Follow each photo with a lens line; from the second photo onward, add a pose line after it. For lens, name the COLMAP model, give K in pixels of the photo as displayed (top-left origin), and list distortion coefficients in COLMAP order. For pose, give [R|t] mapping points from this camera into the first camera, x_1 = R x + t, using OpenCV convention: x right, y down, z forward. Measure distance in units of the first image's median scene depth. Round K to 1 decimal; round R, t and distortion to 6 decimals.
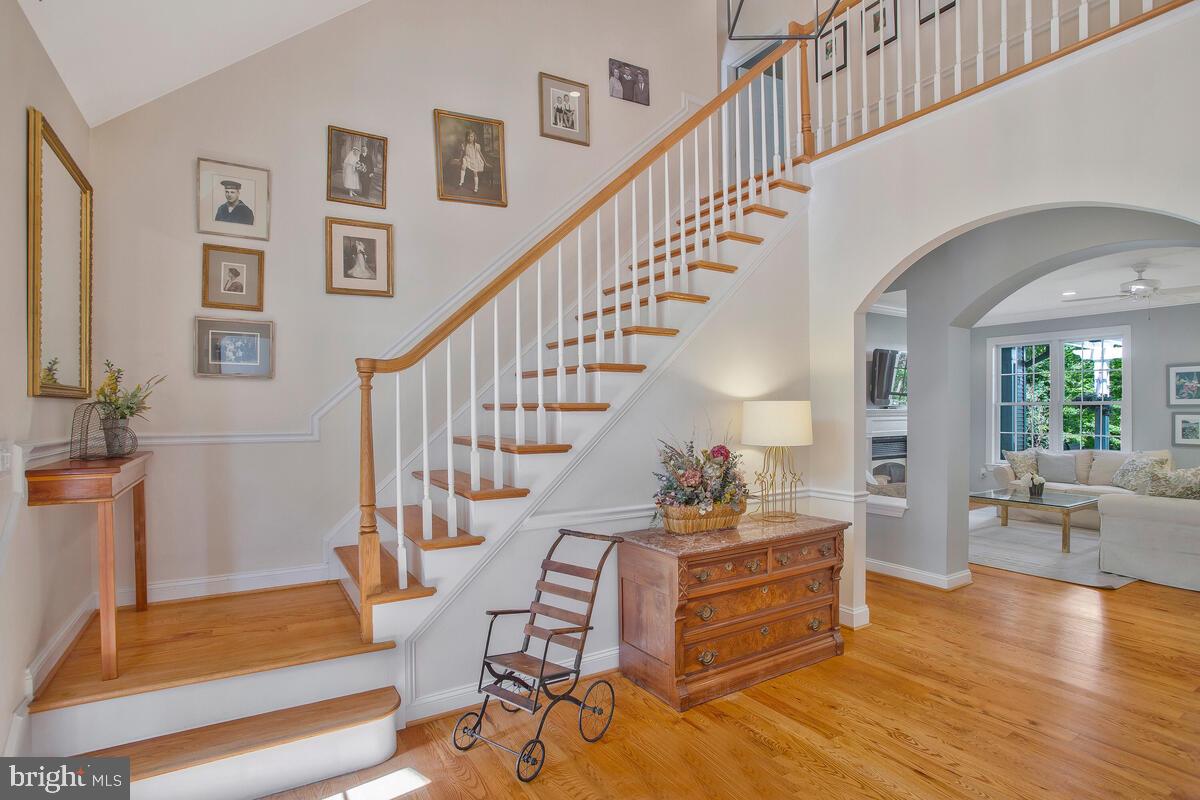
lens RADIAL K [[597.2, 0, 602.3], [0, 597.2, 419.5], [0, 0, 1]] dist [-0.031914, 0.000044]
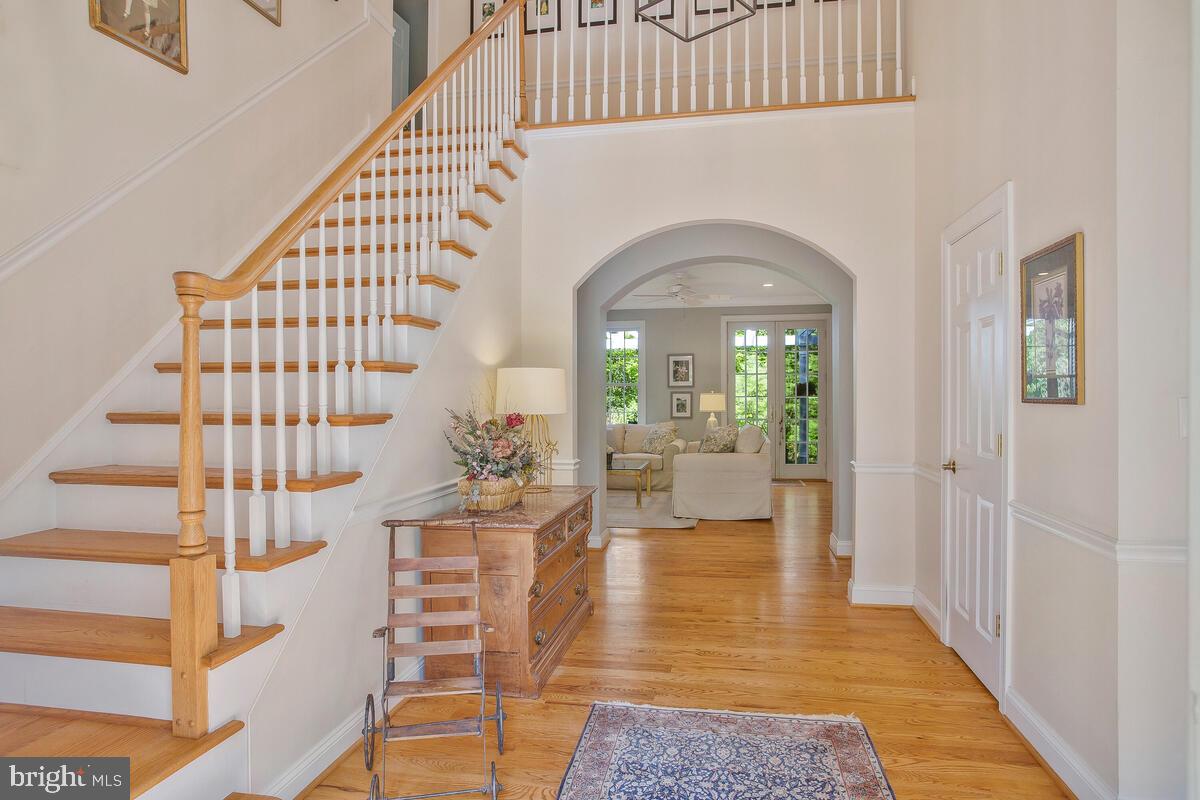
lens RADIAL K [[701.2, 0, 600.0], [0, 701.2, 400.0], [0, 0, 1]] dist [-0.002761, -0.000237]
pose [[0.677771, -0.004065, 0.735262, -0.436675], [0.015253, 0.999847, -0.008532, 0.028070], [-0.735115, 0.016998, 0.677729, 0.129556]]
